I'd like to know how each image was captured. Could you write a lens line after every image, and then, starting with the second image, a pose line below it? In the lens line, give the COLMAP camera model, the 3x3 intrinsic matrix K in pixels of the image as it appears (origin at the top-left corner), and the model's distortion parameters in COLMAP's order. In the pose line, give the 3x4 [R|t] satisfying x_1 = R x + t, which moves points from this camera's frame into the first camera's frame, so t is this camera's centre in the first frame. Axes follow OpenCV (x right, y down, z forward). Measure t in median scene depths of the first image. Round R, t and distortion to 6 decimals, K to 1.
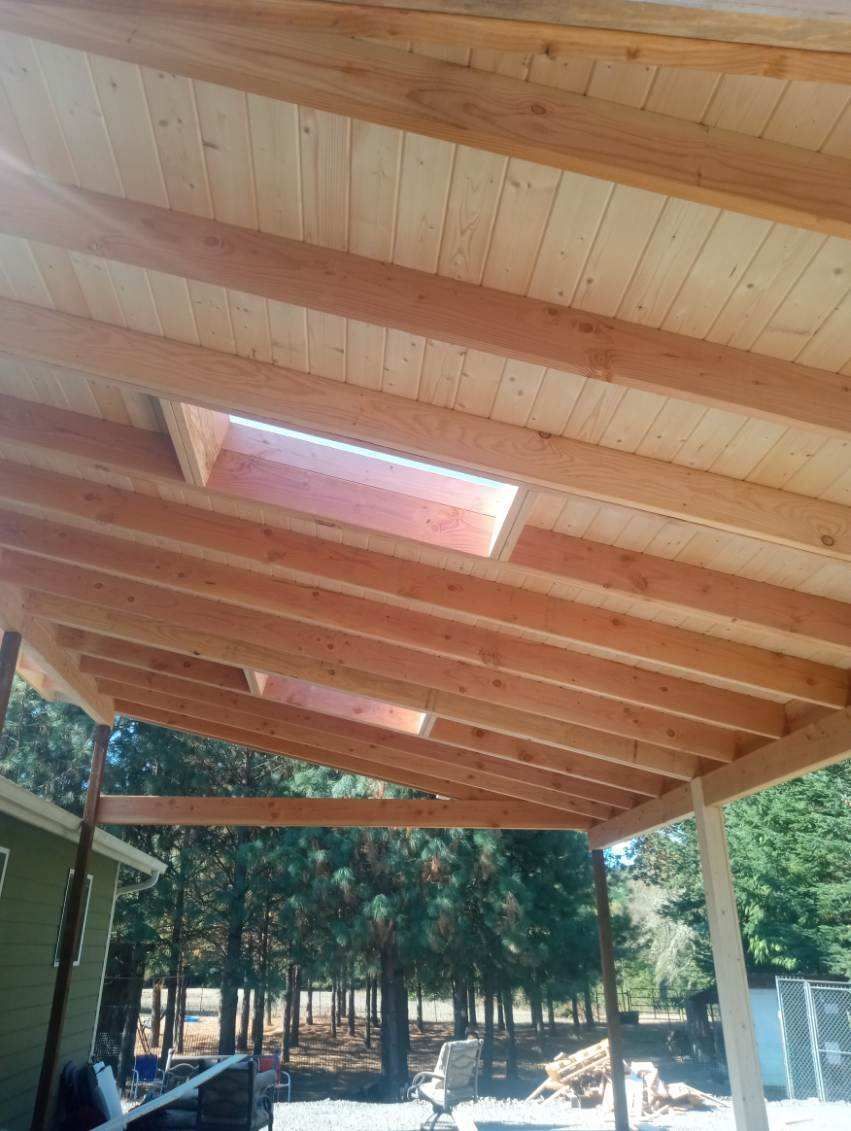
lens RADIAL K [[880.1, 0, 421.5], [0, 880.1, 559.7], [0, 0, 1]] dist [0.075482, -0.105517]
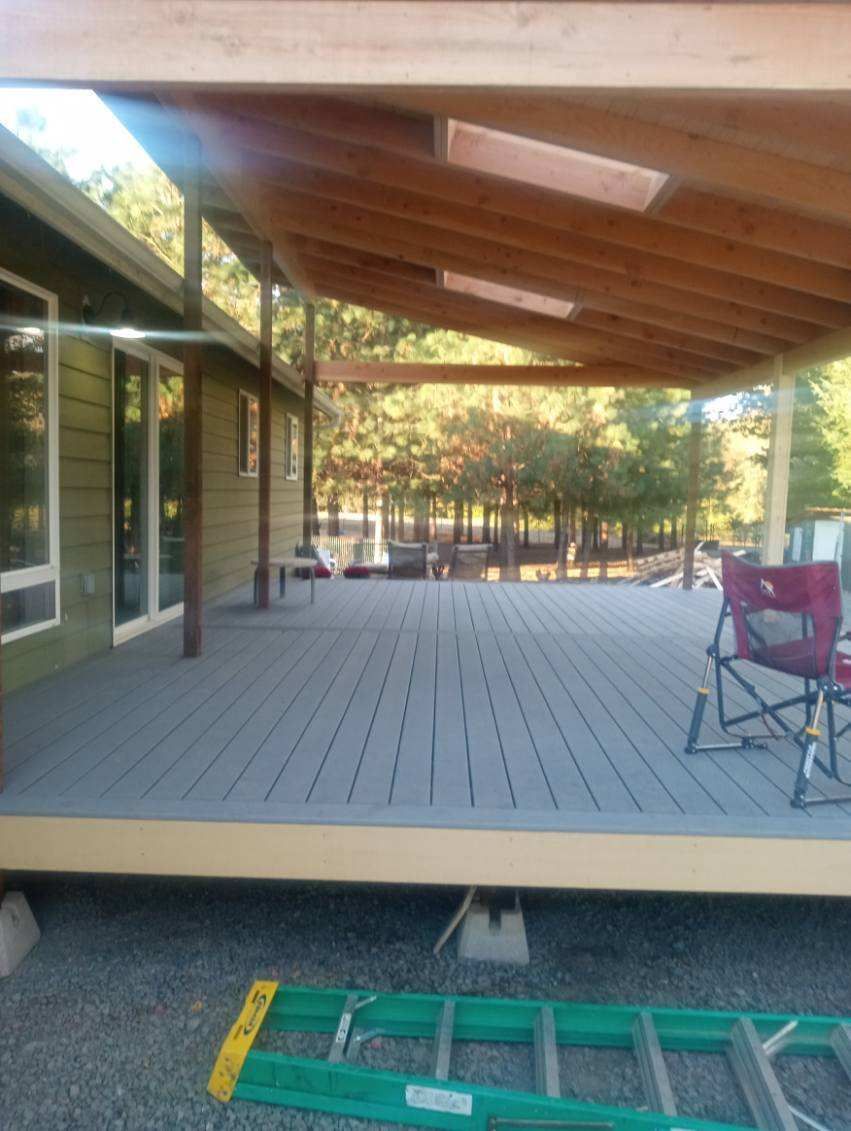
lens RADIAL K [[880.1, 0, 421.5], [0, 880.1, 559.7], [0, 0, 1]] dist [0.075482, -0.105517]
pose [[0.993276, 0.031348, -0.111447, -0.053353], [0.025002, 0.881842, 0.470881, -0.097779], [0.113040, -0.470501, 0.875129, -0.298589]]
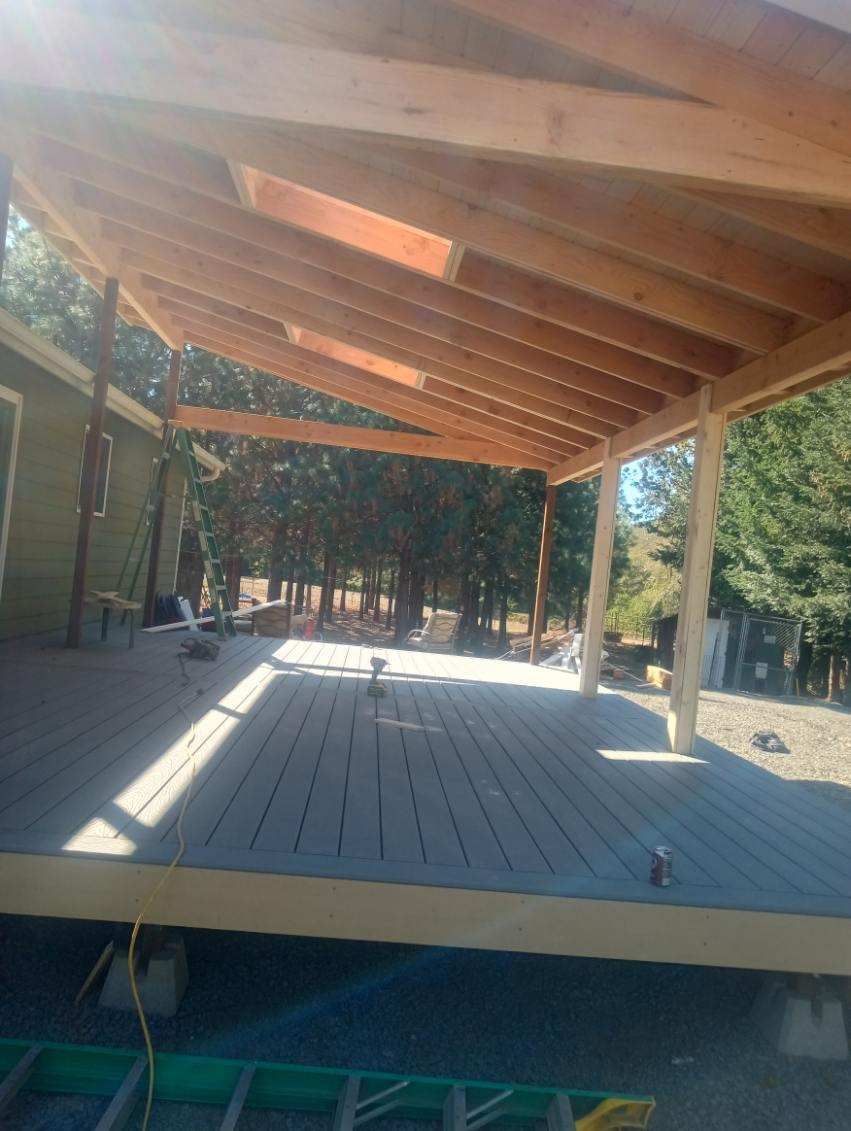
lens RADIAL K [[870.9, 0, 422.0], [0, 870.9, 590.1], [0, 0, 1]] dist [0.011298, 0.001164]
pose [[0.994167, 0.104280, -0.027528, 0.069012], [-0.082696, 0.900882, 0.426115, -0.075999], [0.069235, -0.421353, 0.904250, -0.279090]]
